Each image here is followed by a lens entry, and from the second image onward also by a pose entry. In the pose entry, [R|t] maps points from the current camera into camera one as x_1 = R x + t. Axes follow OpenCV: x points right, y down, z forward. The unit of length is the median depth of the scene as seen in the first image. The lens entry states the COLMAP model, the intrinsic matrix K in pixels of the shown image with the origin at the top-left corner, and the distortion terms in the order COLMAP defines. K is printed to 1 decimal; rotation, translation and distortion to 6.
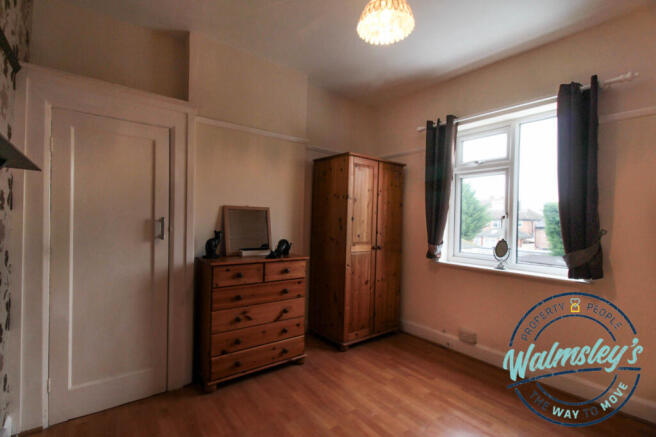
lens RADIAL K [[315.1, 0, 327.0], [0, 315.1, 215.8], [0, 0, 1]] dist [0.008496, -0.006237]
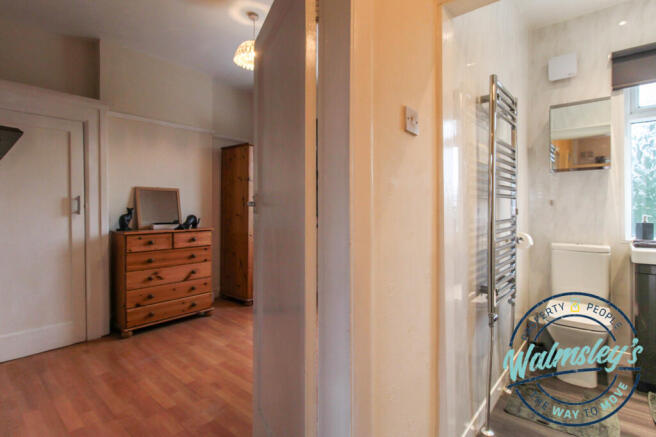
lens RADIAL K [[325.1, 0, 334.9], [0, 325.1, 203.9], [0, 0, 1]] dist [-0.000059, -0.002512]
pose [[0.975107, -0.020629, 0.220771, 0.138341], [0.018836, 0.999770, 0.010226, 0.035779], [-0.220931, -0.005813, 0.975272, -0.371492]]
